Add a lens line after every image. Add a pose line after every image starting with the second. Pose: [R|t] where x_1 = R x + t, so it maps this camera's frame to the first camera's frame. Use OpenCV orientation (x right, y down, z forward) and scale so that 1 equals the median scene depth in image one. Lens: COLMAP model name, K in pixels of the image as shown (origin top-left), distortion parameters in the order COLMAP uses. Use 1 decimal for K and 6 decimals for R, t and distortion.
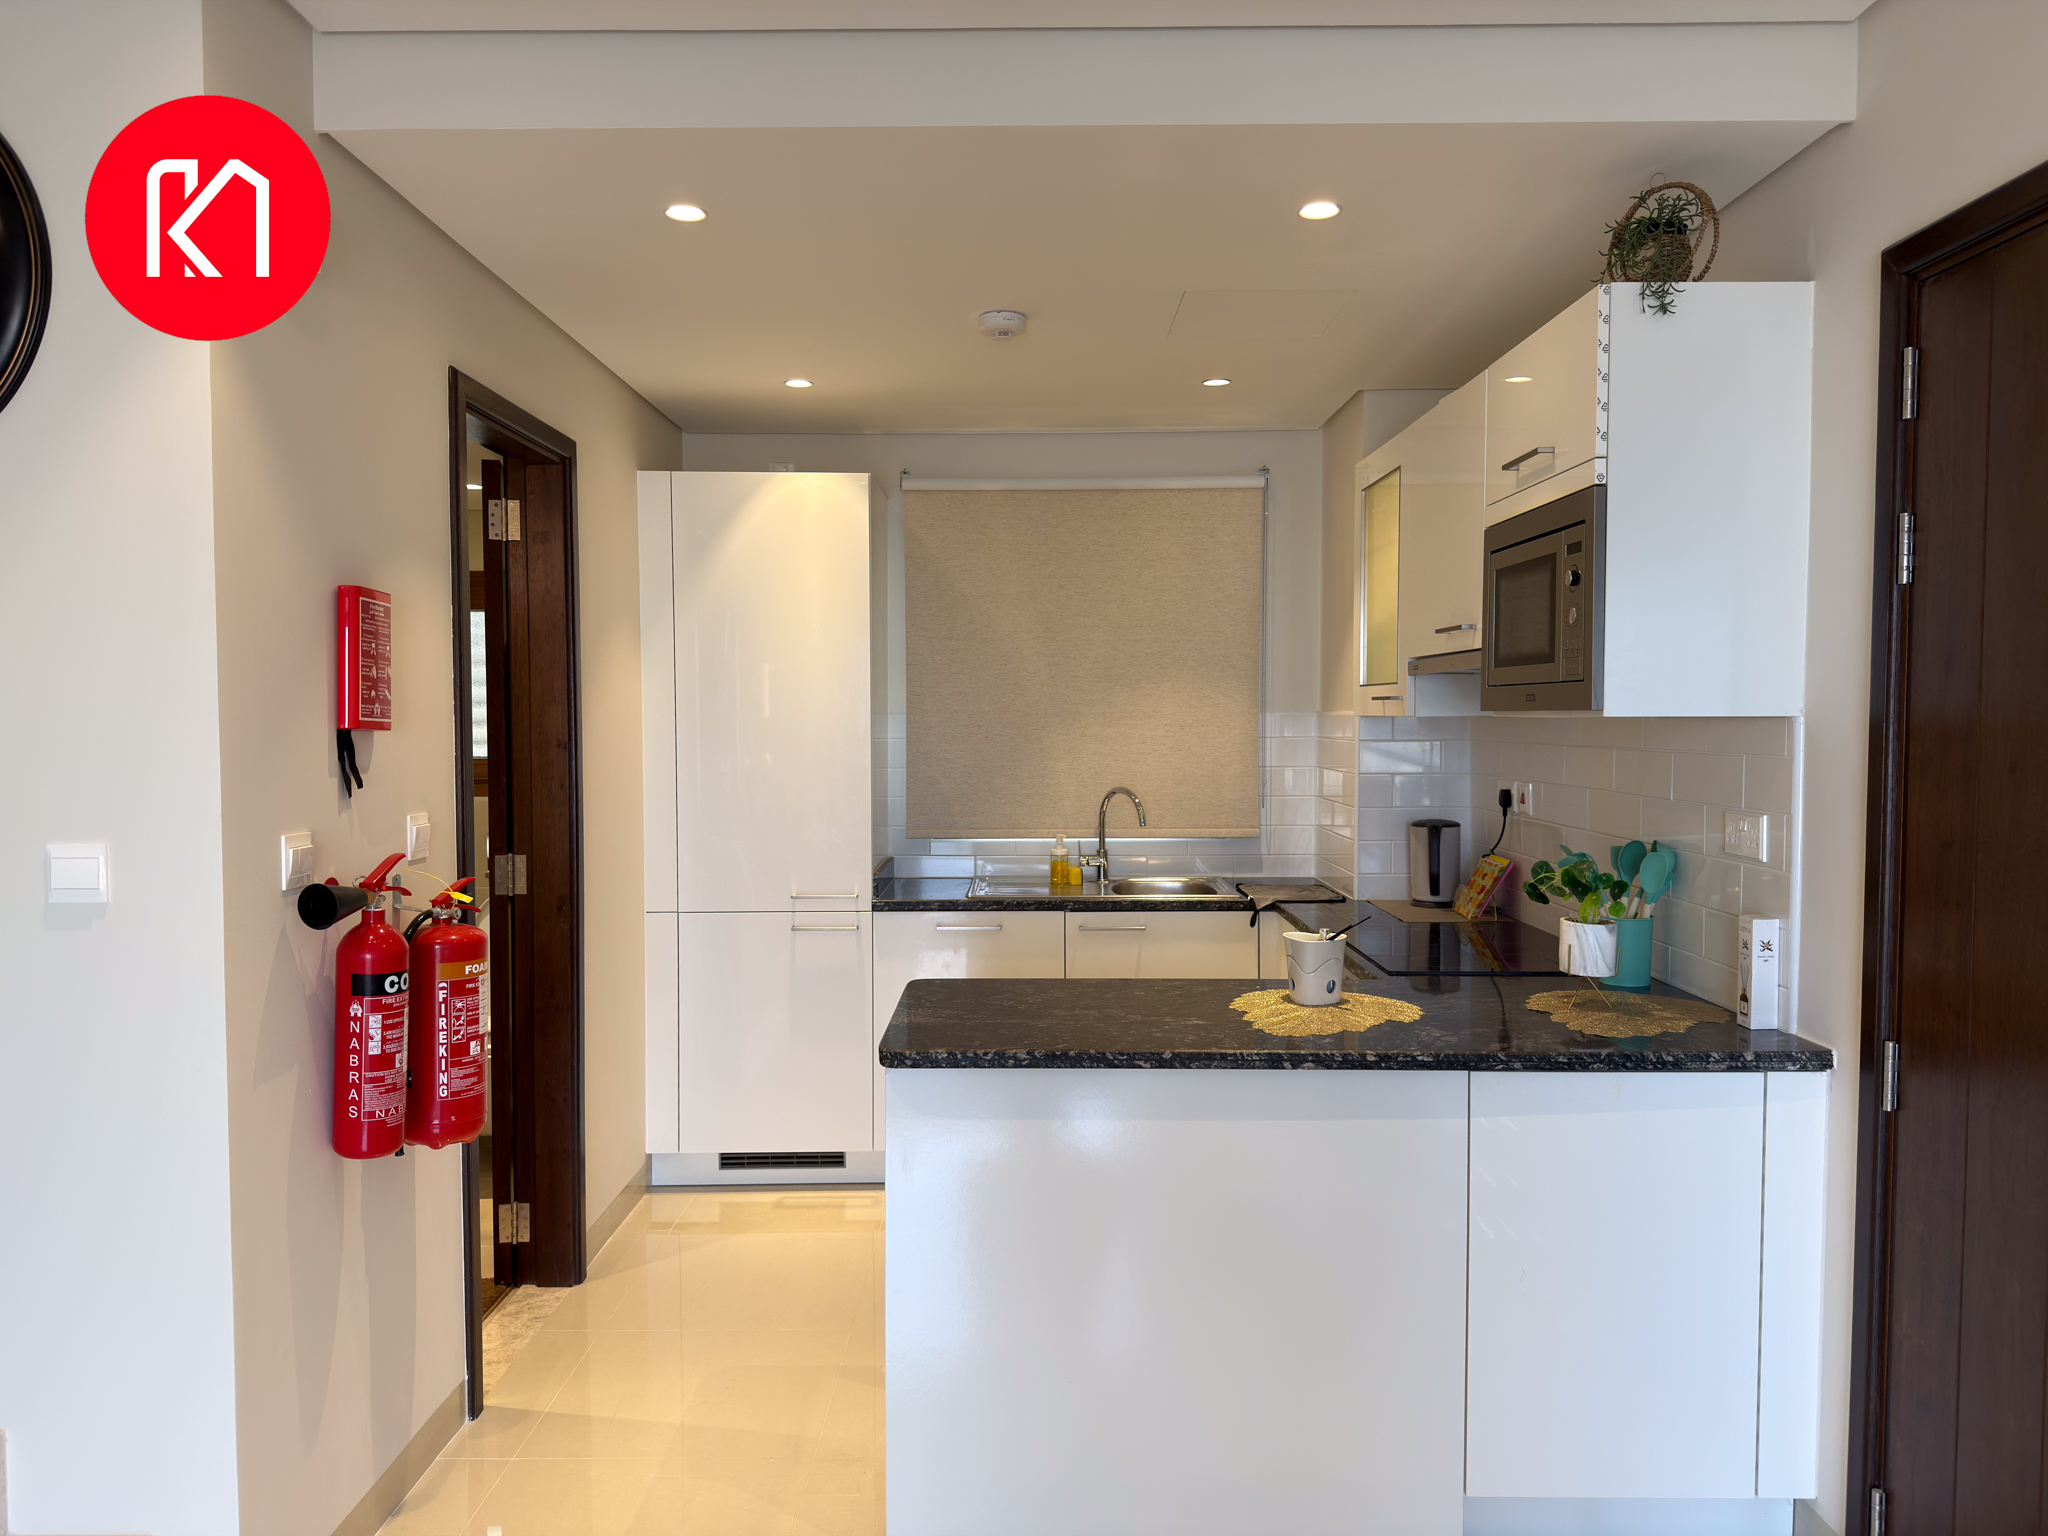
lens RADIAL K [[1426.2, 0, 1026.0], [0, 1426.2, 768.8], [0, 0, 1]] dist [0.107590, -0.177753]
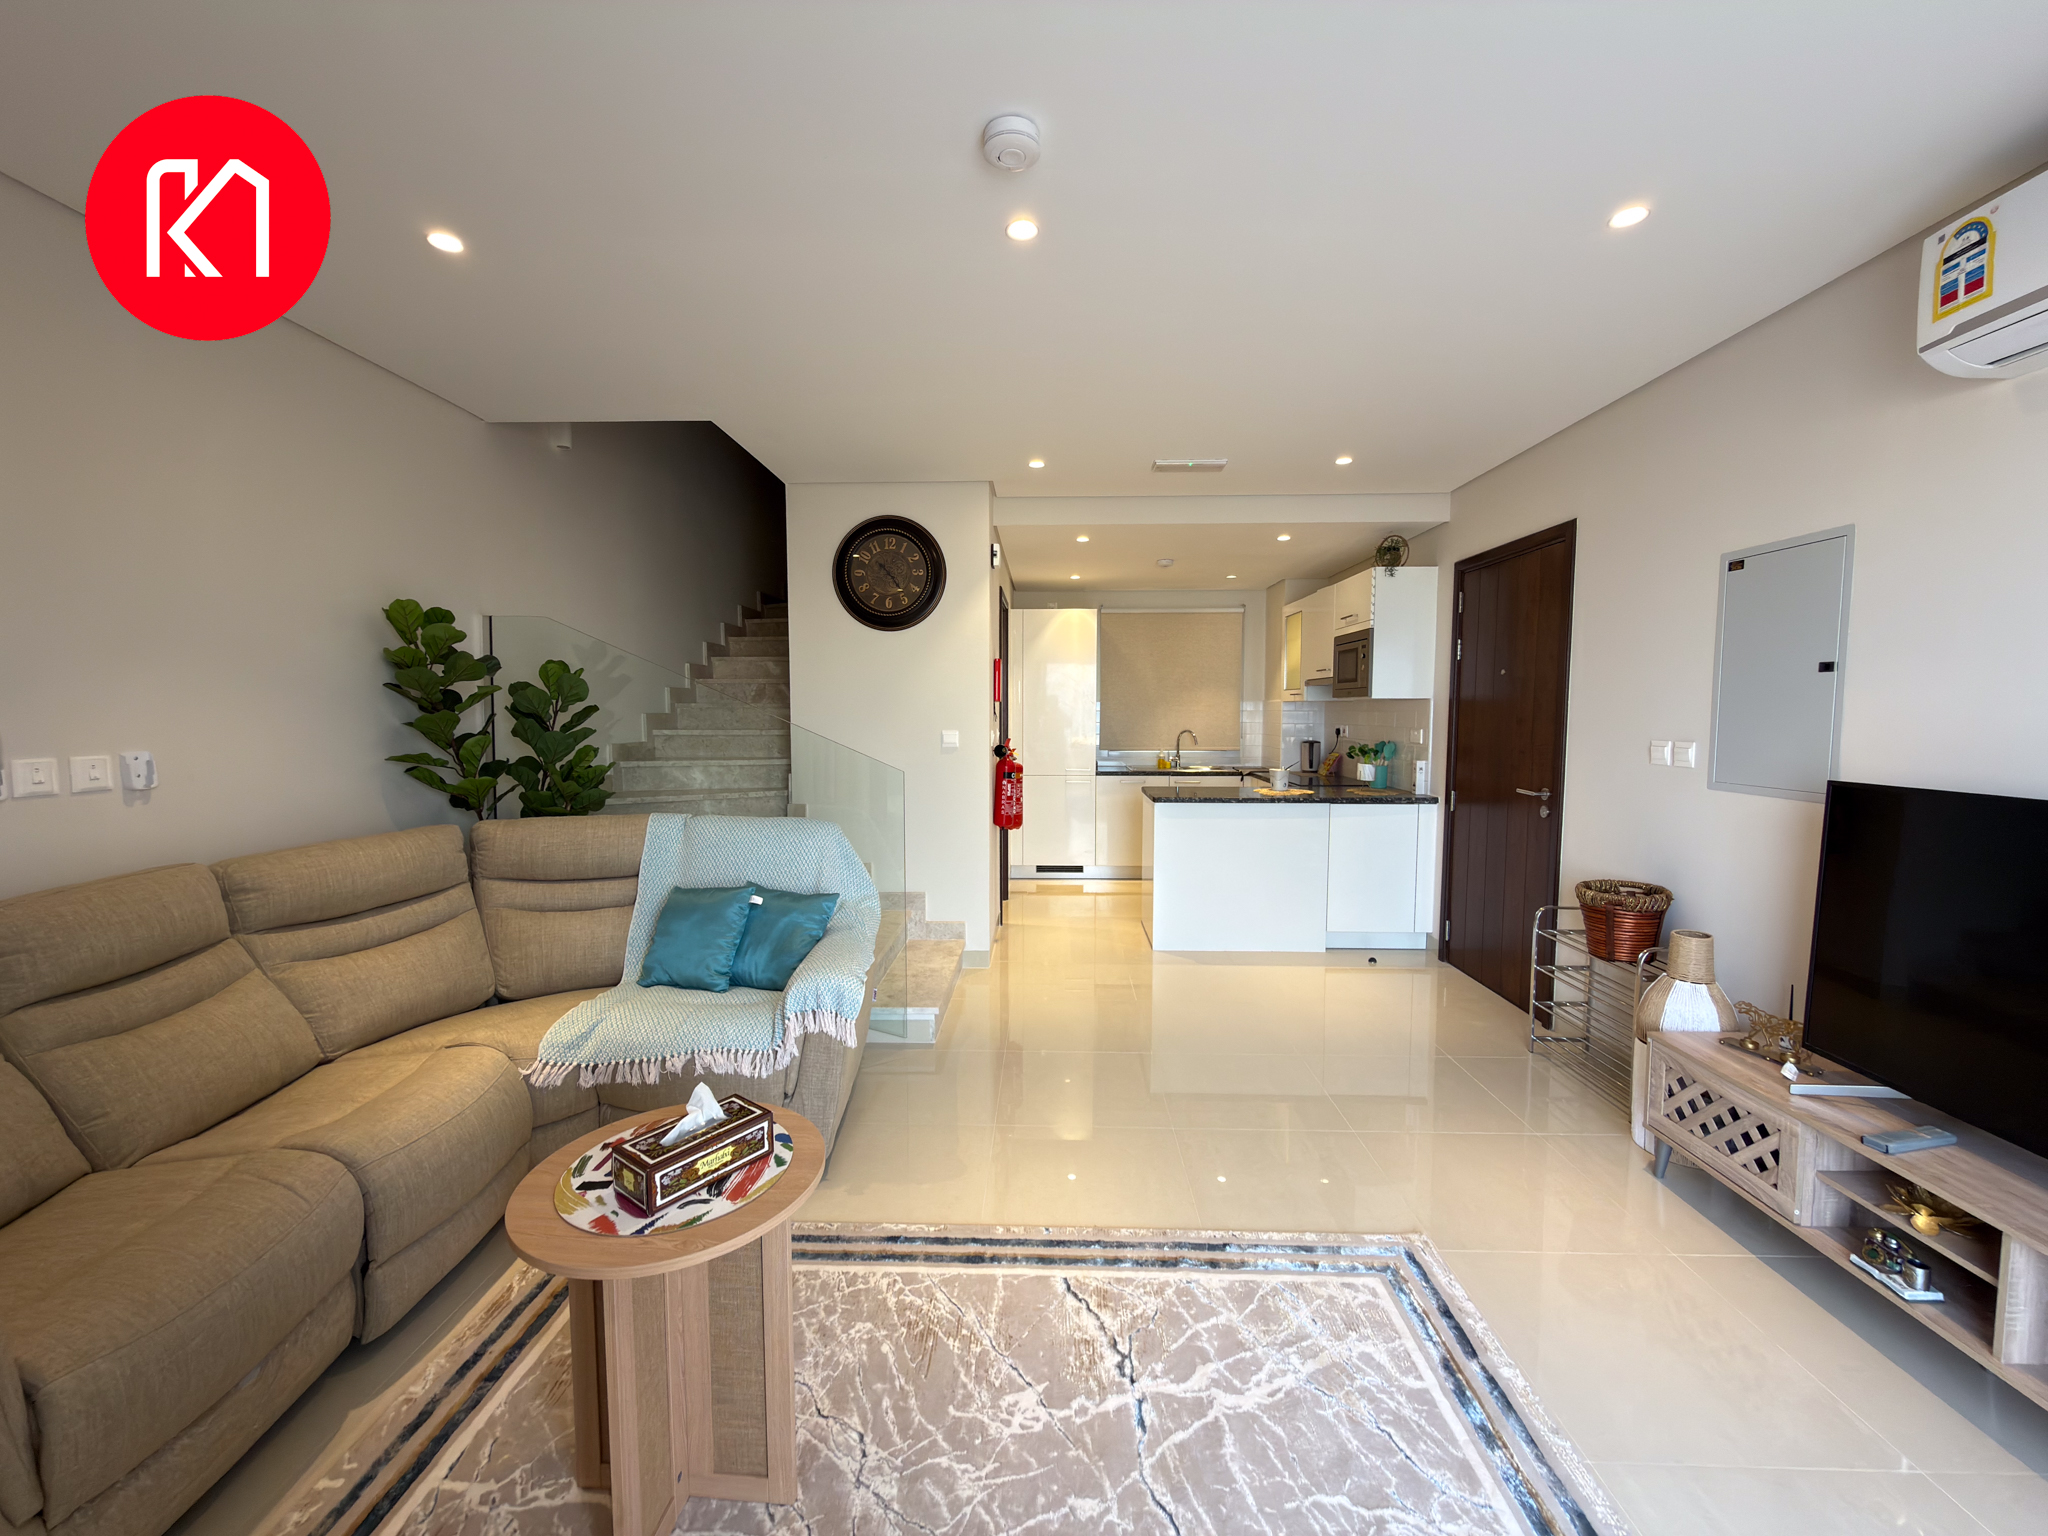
lens RADIAL K [[813.1, 0, 1027.6], [0, 813.1, 766.8], [0, 0, 1]] dist [-0.000948, 0.000461]
pose [[0.999593, 0.004084, -0.028223, -0.203208], [-0.003201, 0.999506, 0.031267, 0.039655], [0.028337, -0.031164, 0.999113, -0.537591]]
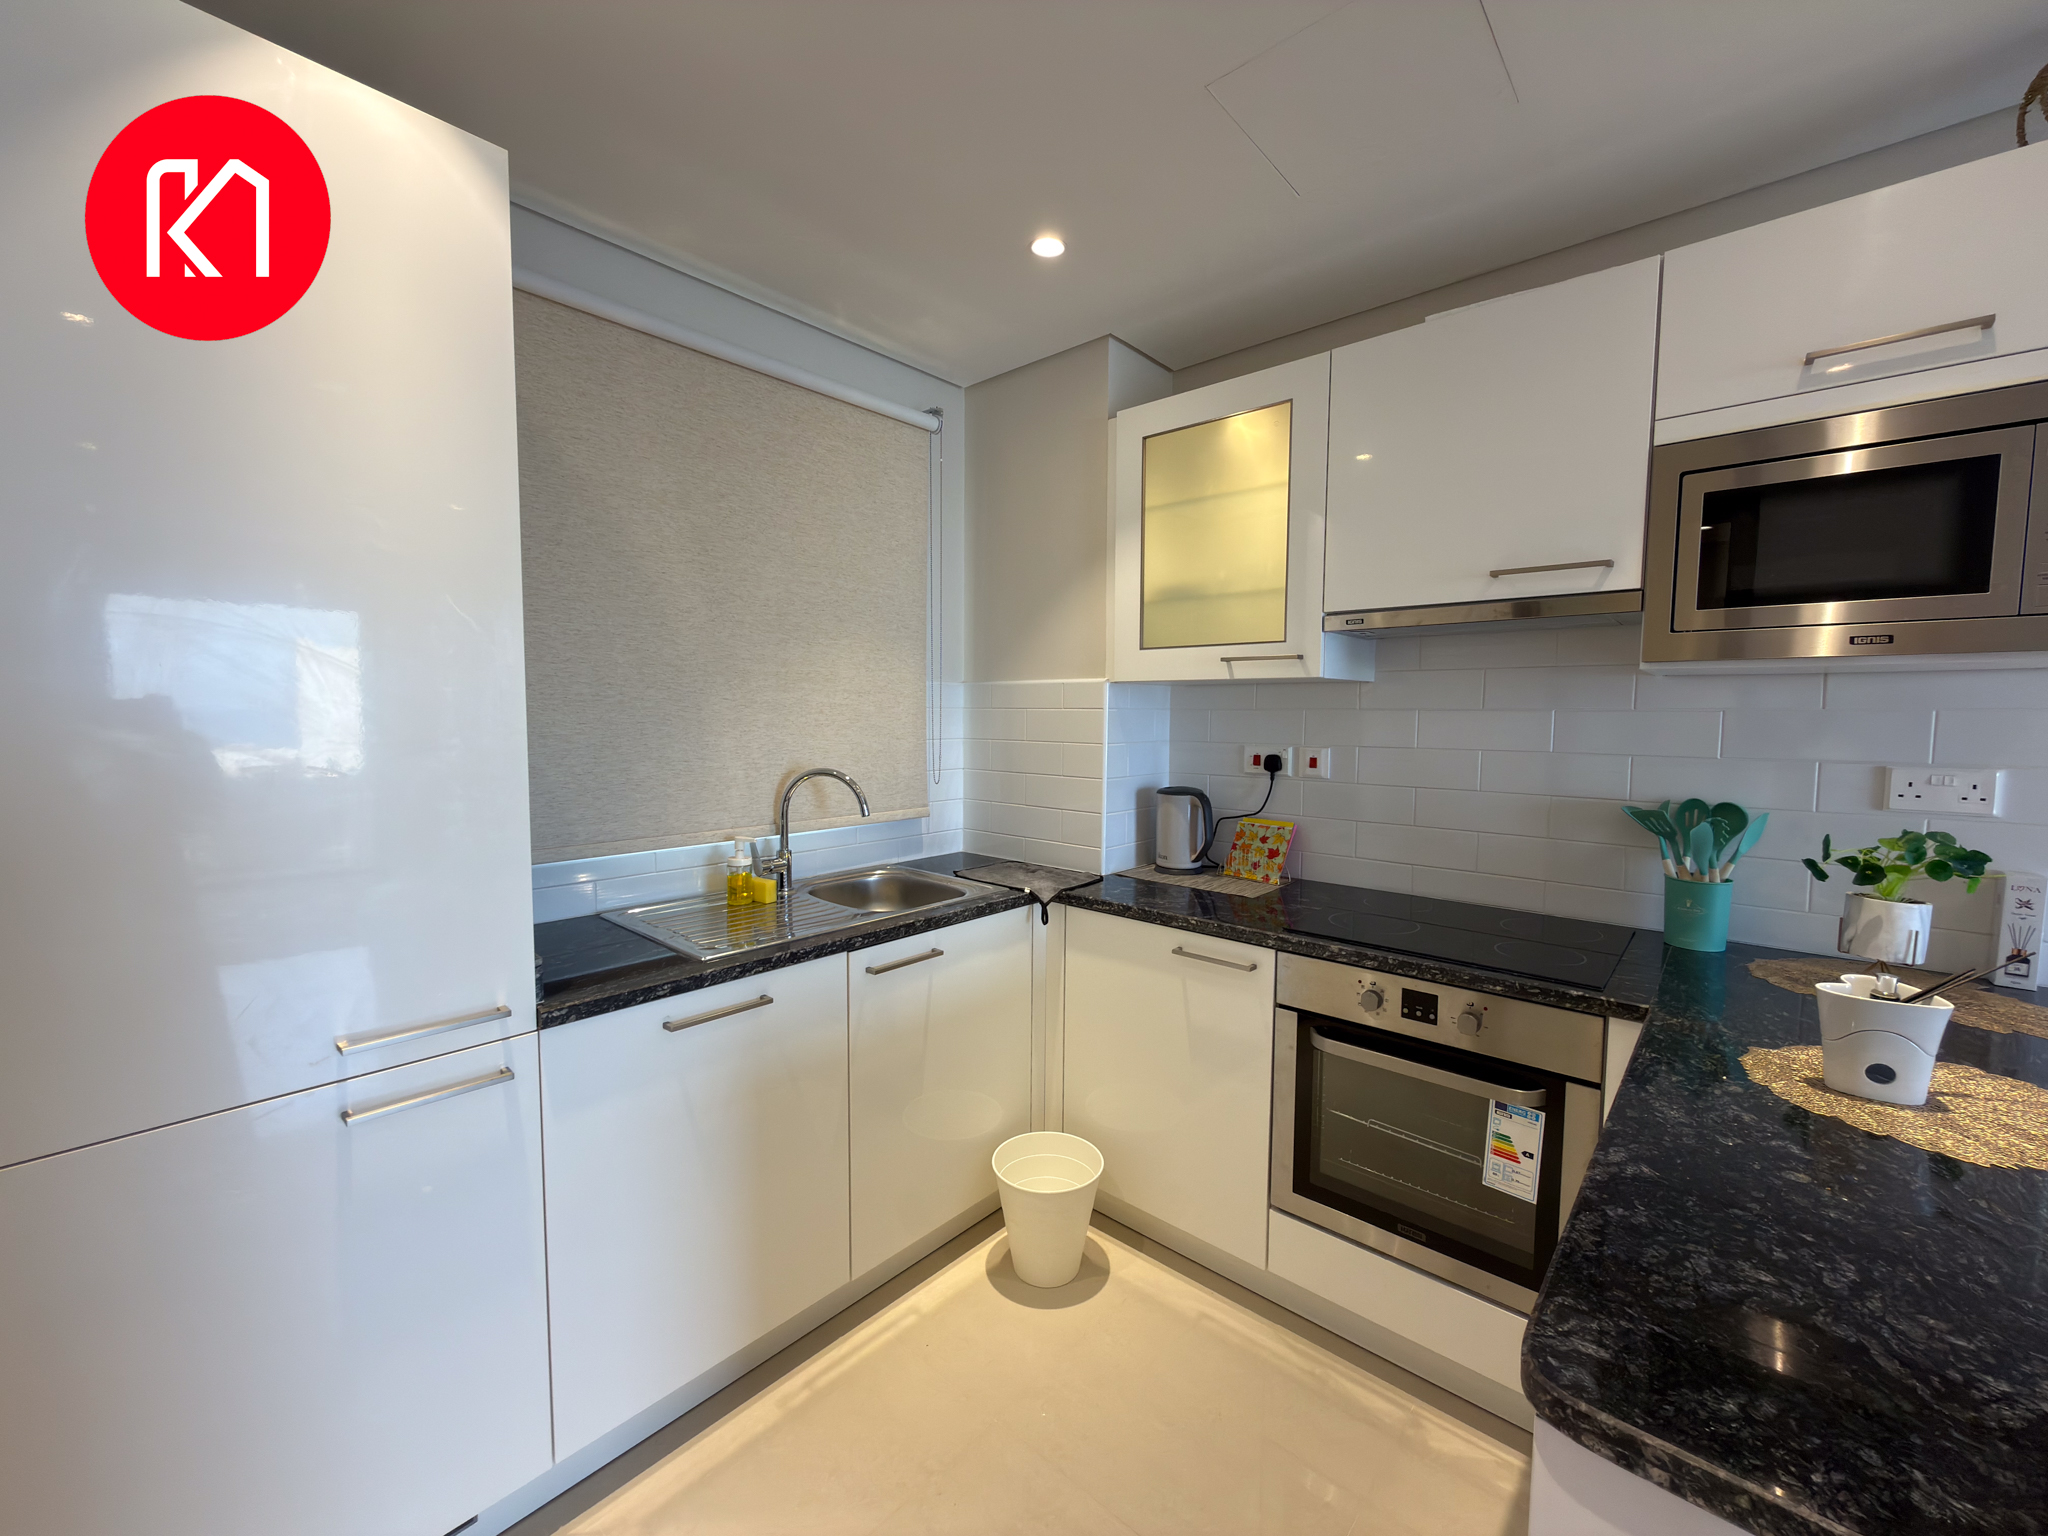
lens RADIAL K [[813.1, 0, 1027.6], [0, 813.1, 766.8], [0, 0, 1]] dist [-0.000948, 0.000461]
pose [[0.656927, -0.042105, 0.752777, -0.222046], [0.020843, 0.999072, 0.037693, -0.002721], [-0.753666, -0.009071, 0.657195, 0.717101]]
